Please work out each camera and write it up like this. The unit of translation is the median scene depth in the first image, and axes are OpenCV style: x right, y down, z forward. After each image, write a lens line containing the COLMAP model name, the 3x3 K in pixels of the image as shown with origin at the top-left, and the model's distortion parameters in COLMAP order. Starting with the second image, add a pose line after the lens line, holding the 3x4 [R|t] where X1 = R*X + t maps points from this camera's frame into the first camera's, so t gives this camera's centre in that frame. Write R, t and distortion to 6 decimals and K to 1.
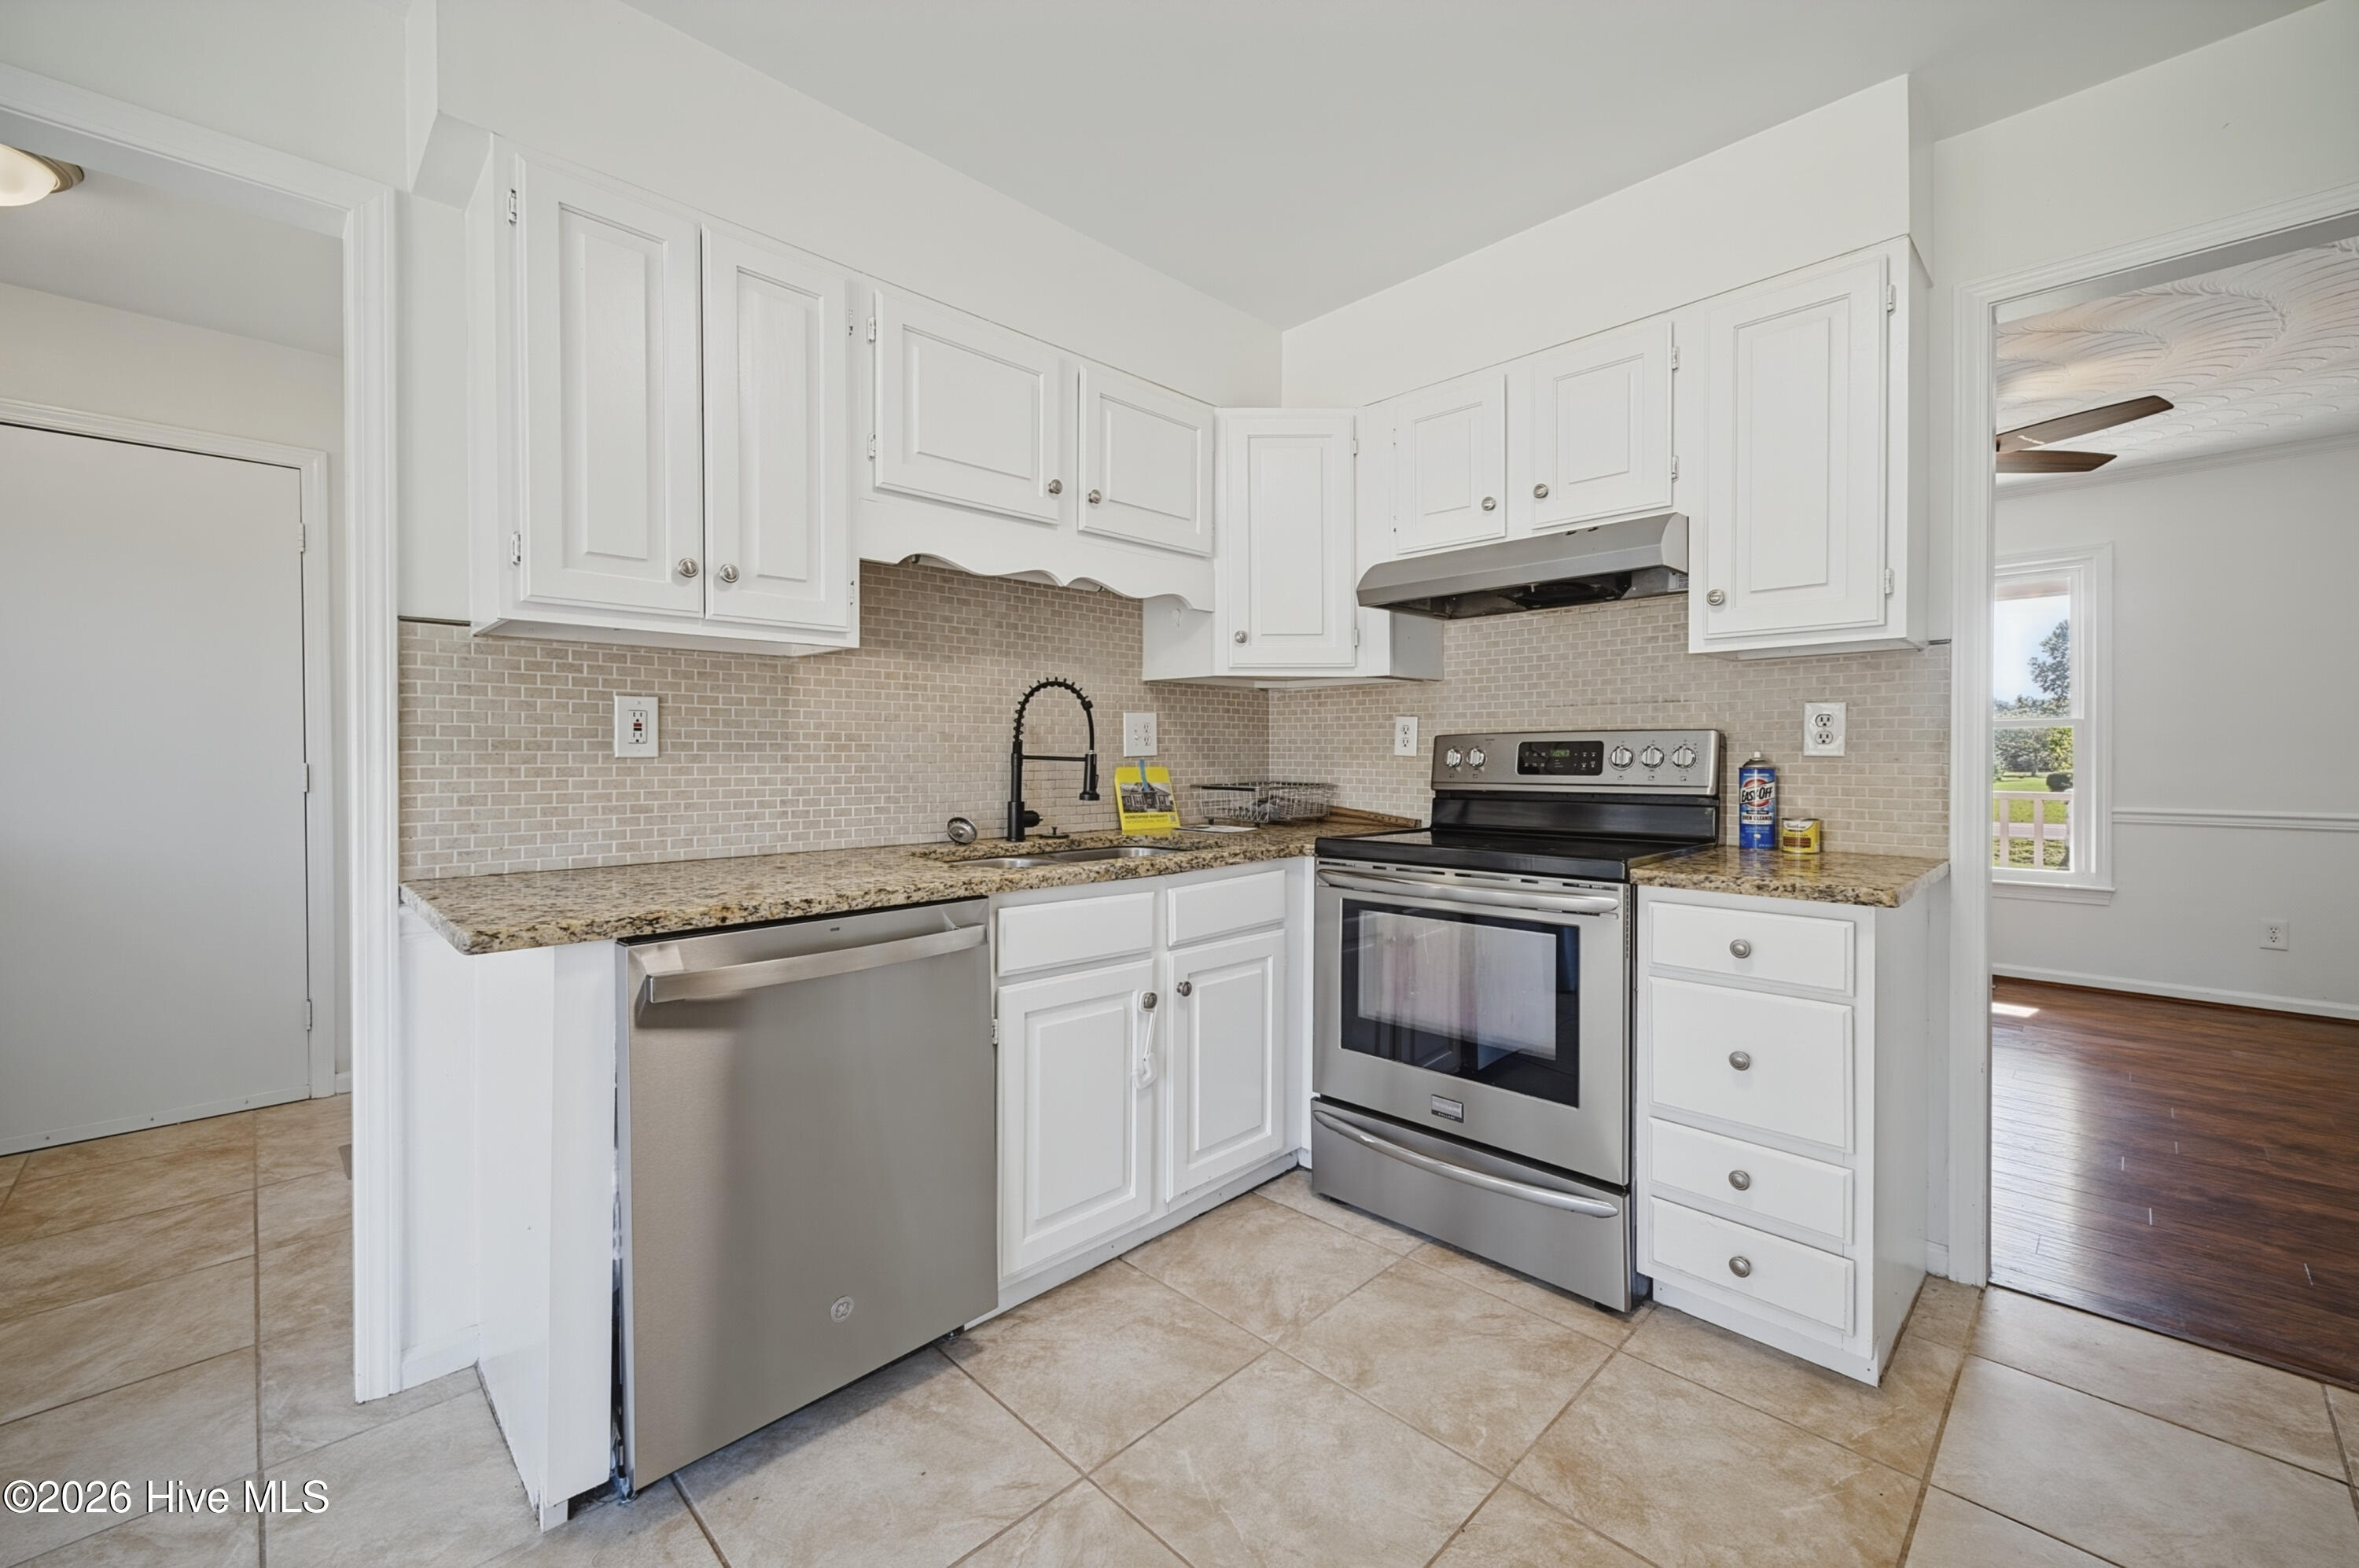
lens RADIAL K [[936.3, 0, 1176.0], [0, 936.3, 764.9], [0, 0, 1]] dist [-0.001070, 0.000209]
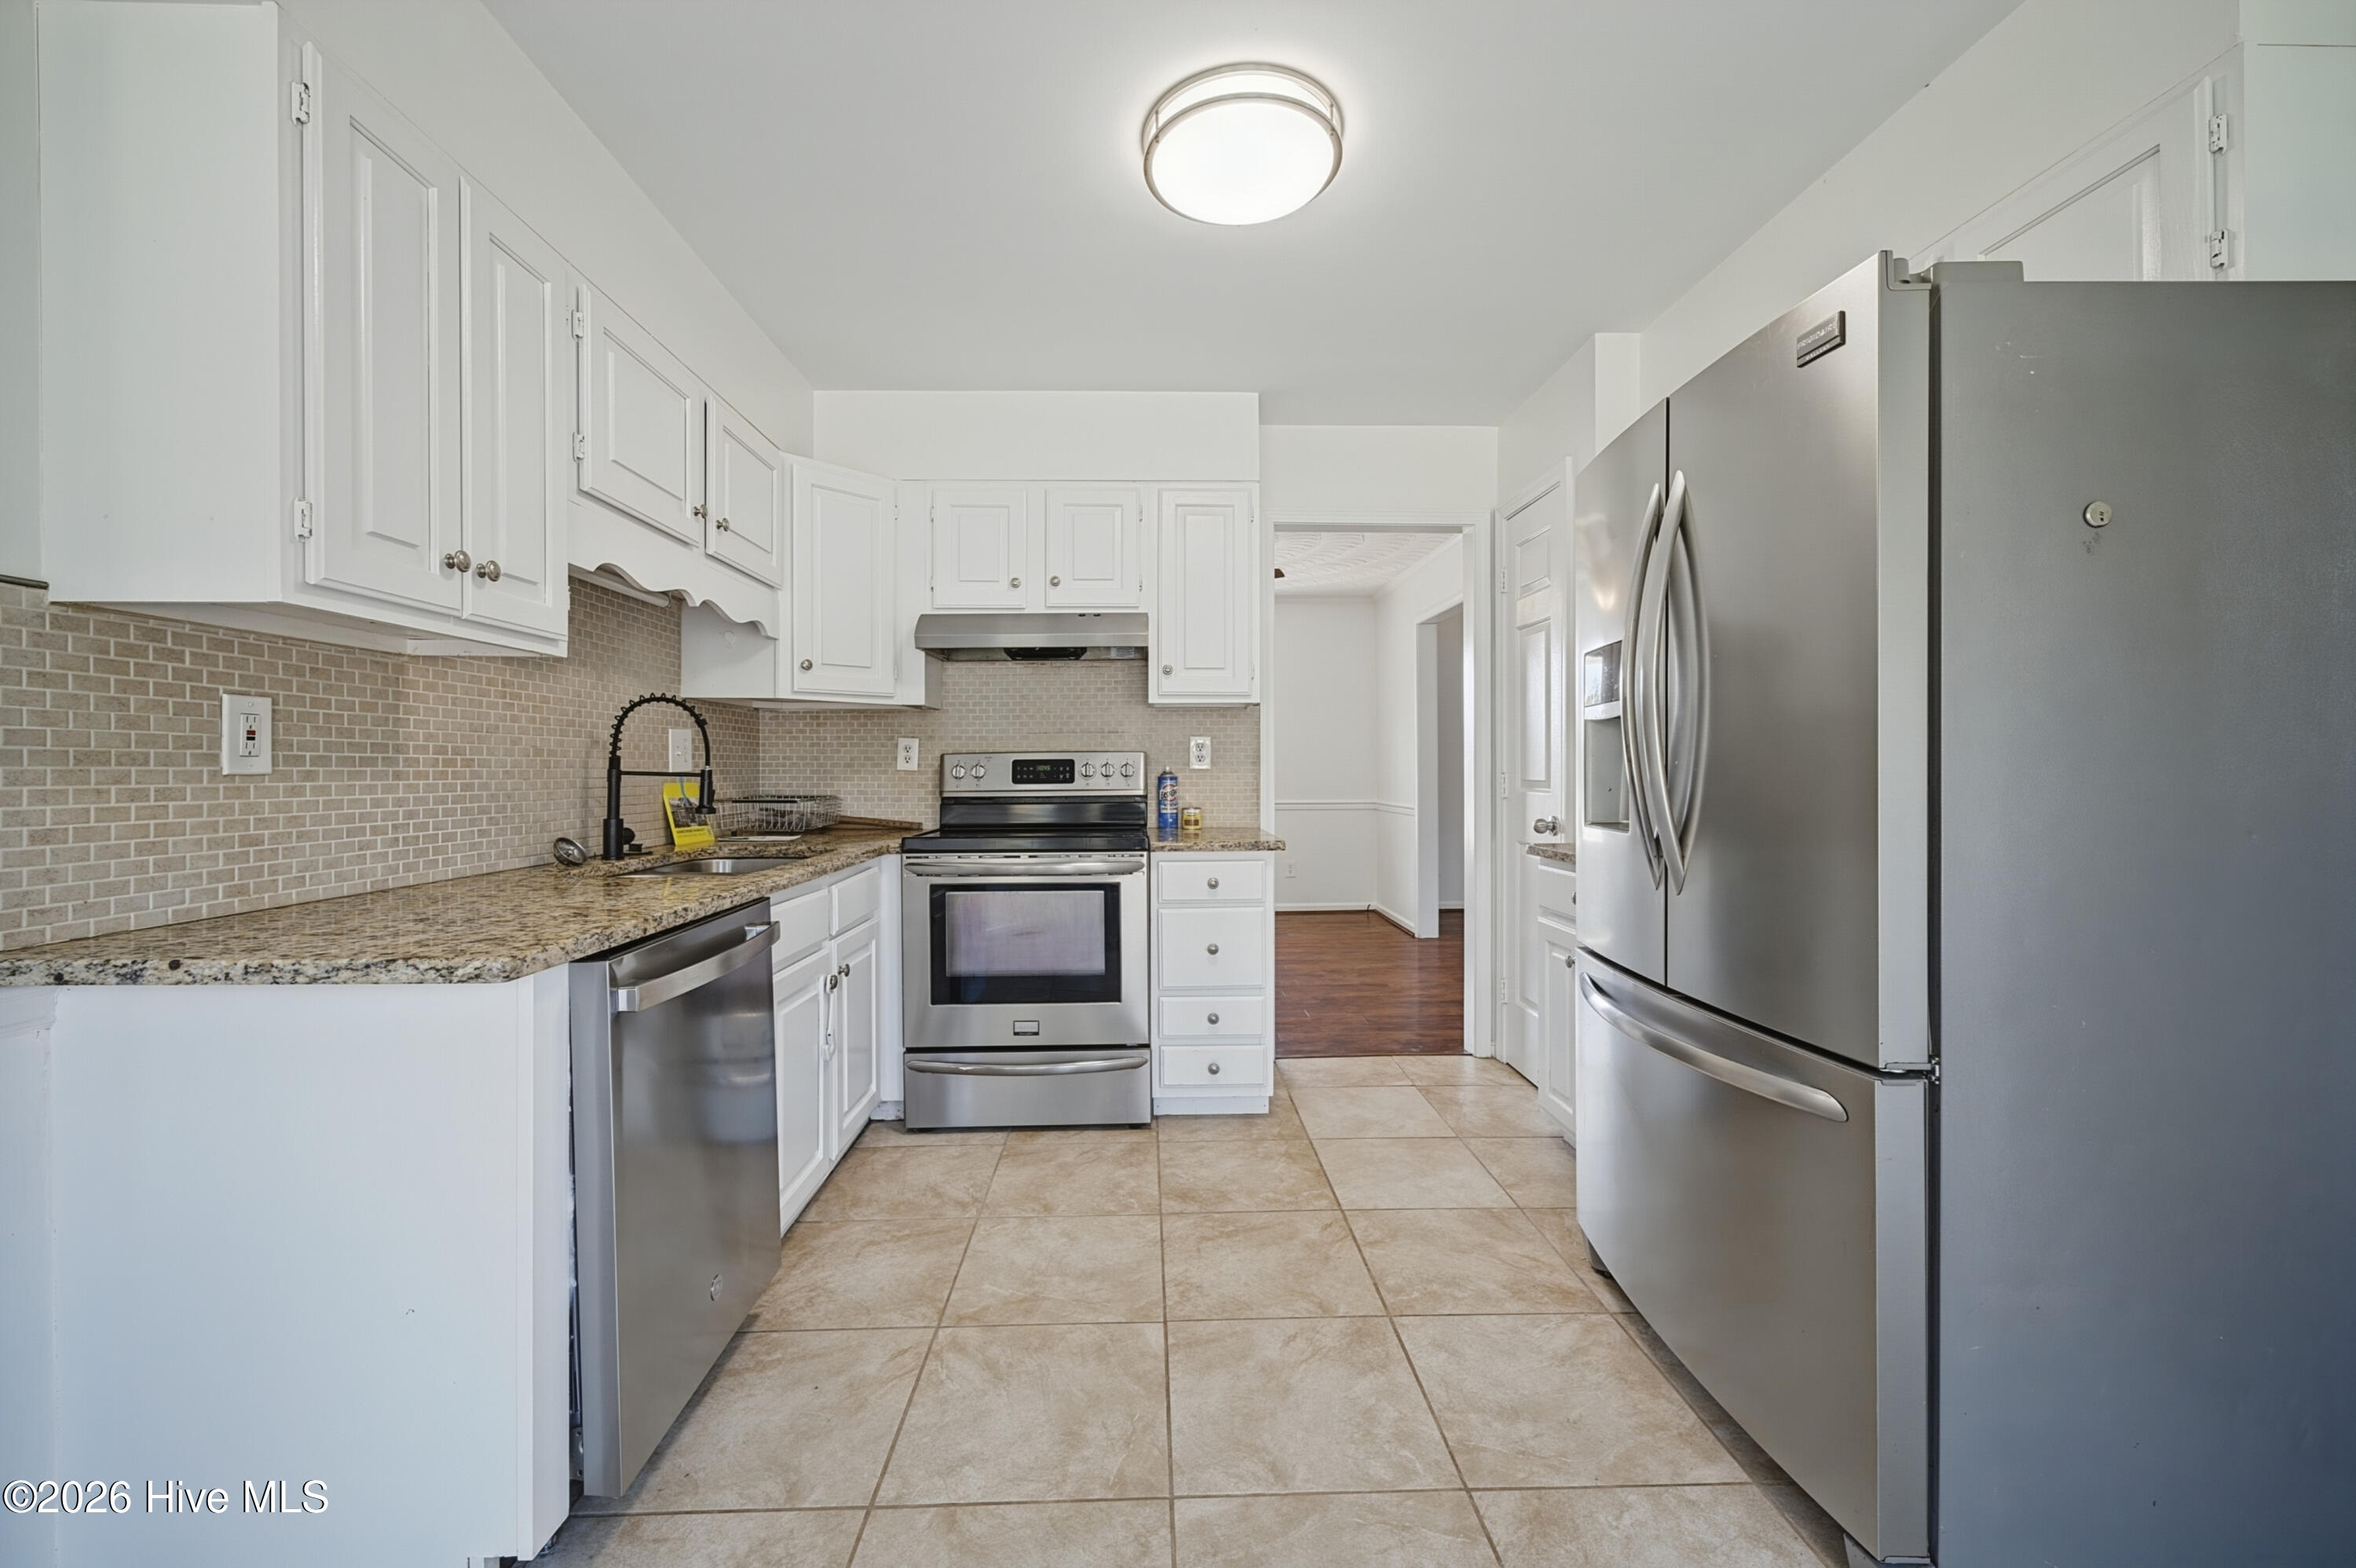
lens RADIAL K [[935.0, 0, 1155.9], [0, 935.0, 780.9], [0, 0, 1]] dist [-0.001070, 0.000209]
pose [[0.682832, -0.010628, 0.730498, -0.583189], [0.009644, 0.999938, 0.005533, 0.000162], [-0.730512, 0.003267, 0.682892, -0.074468]]
